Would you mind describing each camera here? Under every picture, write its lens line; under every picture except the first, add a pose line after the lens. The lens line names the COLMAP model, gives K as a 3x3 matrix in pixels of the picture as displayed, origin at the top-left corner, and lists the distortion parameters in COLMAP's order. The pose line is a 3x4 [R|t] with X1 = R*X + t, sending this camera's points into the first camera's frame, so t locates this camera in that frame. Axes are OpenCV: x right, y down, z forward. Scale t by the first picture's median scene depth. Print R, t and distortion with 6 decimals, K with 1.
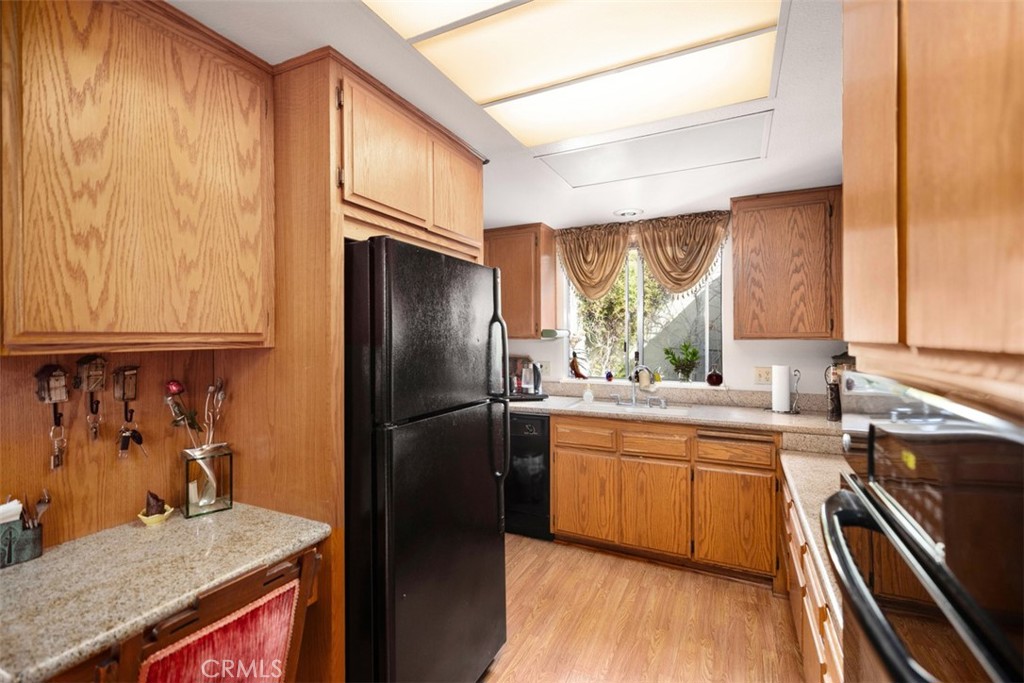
lens RADIAL K [[458.2, 0, 507.9], [0, 458.2, 338.4], [0, 0, 1]] dist [0.005458, 0.000223]
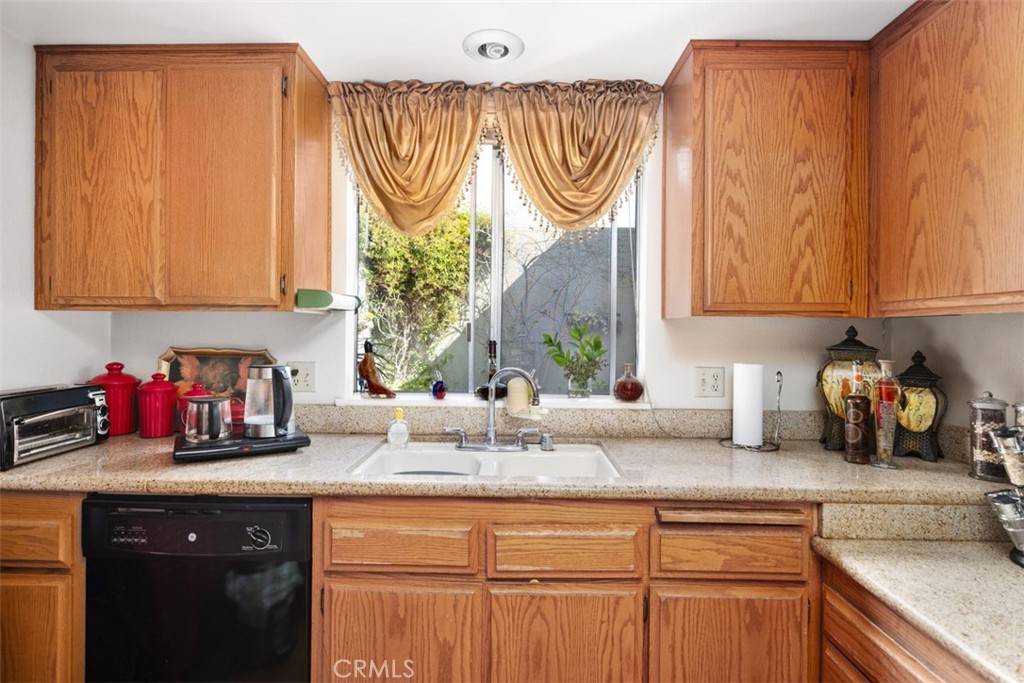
lens RADIAL K [[505.3, 0, 502.7], [0, 505.3, 334.3], [0, 0, 1]] dist [0.001454, 0.000224]
pose [[0.902996, 0.010544, 0.429520, 0.053589], [-0.011118, 0.999938, -0.001174, 0.026321], [-0.429506, -0.003715, 0.903056, 0.567116]]
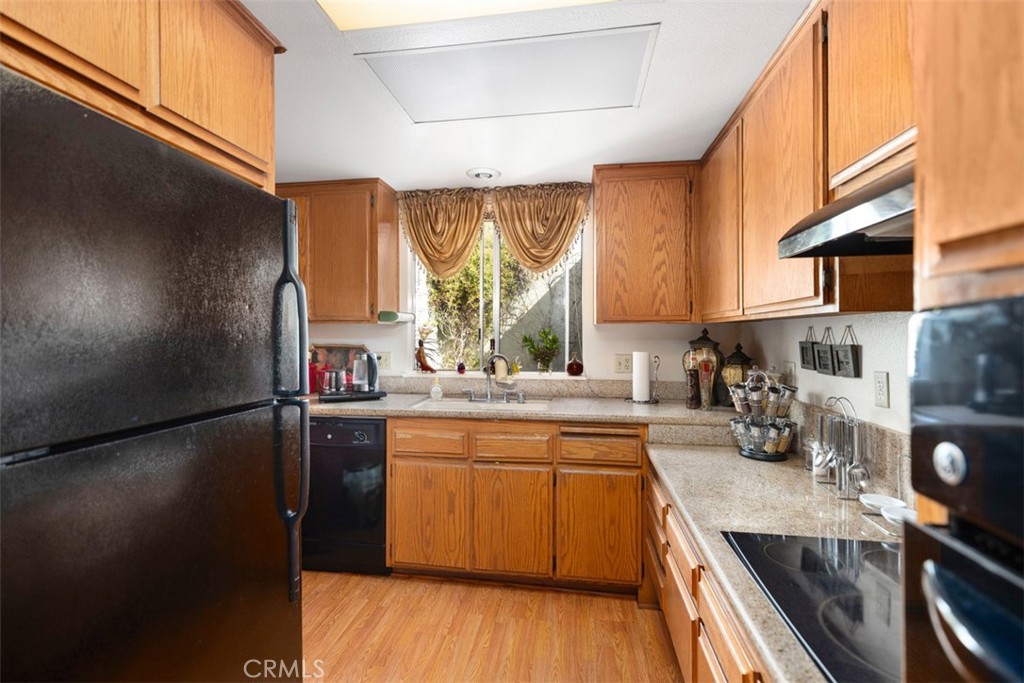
lens RADIAL K [[458.2, 0, 507.9], [0, 458.2, 338.4], [0, 0, 1]] dist [0.005458, 0.000223]
pose [[0.951928, 0.002693, 0.306310, 0.051376], [-0.003956, 0.999986, 0.003504, 0.029005], [-0.306296, -0.004548, 0.951925, 0.195306]]
